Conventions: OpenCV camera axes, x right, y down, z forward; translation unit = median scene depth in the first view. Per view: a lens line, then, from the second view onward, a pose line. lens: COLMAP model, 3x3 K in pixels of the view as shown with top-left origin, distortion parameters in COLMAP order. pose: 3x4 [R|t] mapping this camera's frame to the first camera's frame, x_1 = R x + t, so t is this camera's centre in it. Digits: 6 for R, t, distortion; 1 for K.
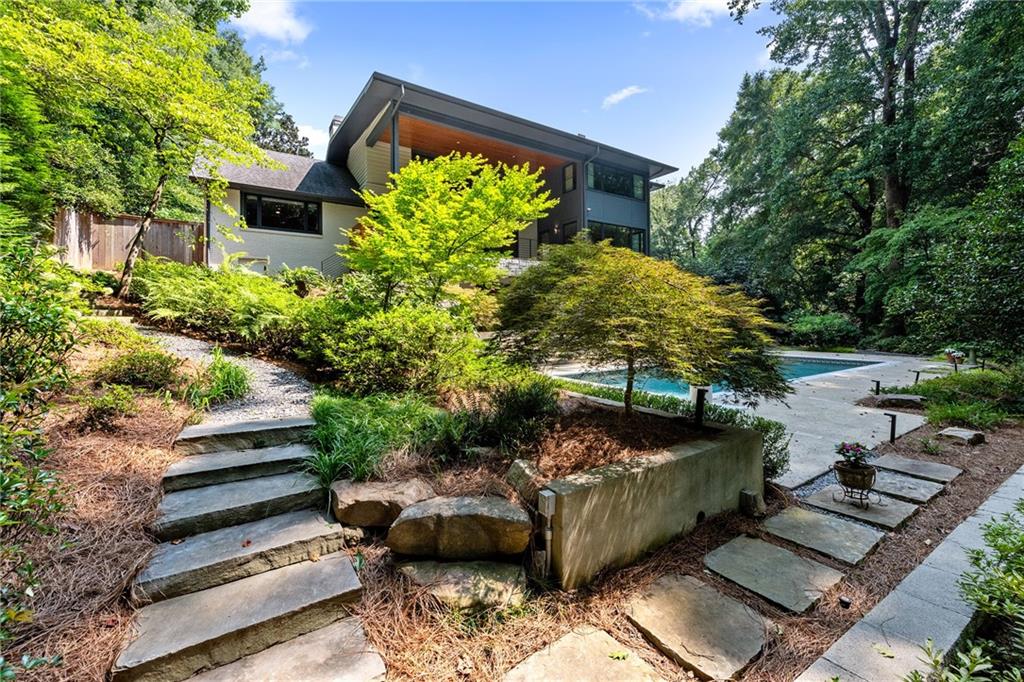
lens RADIAL K [[415.8, 0, 513.7], [0, 415.8, 315.5], [0, 0, 1]] dist [-0.000122, -0.000111]
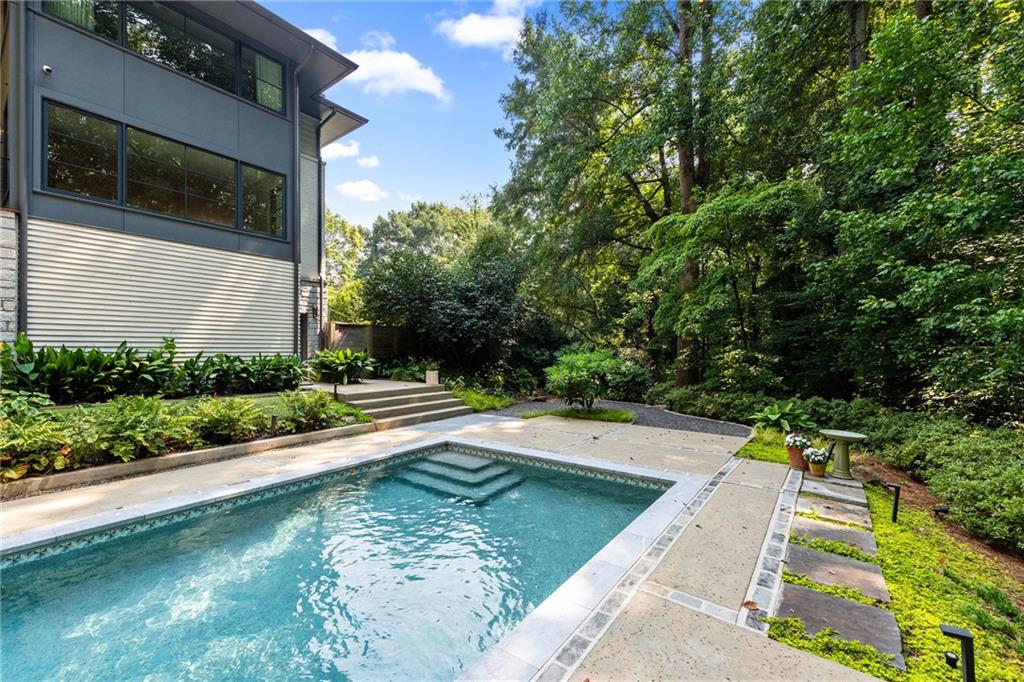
lens RADIAL K [[415.8, 0, 515.2], [0, 415.8, 347.6], [0, 0, 1]] dist [-0.000122, -0.000111]
pose [[0.940273, 0.010547, 0.340257, 0.442430], [-0.010414, 0.999943, -0.002219, -0.005796], [-0.340261, -0.001457, 0.940330, 0.485025]]
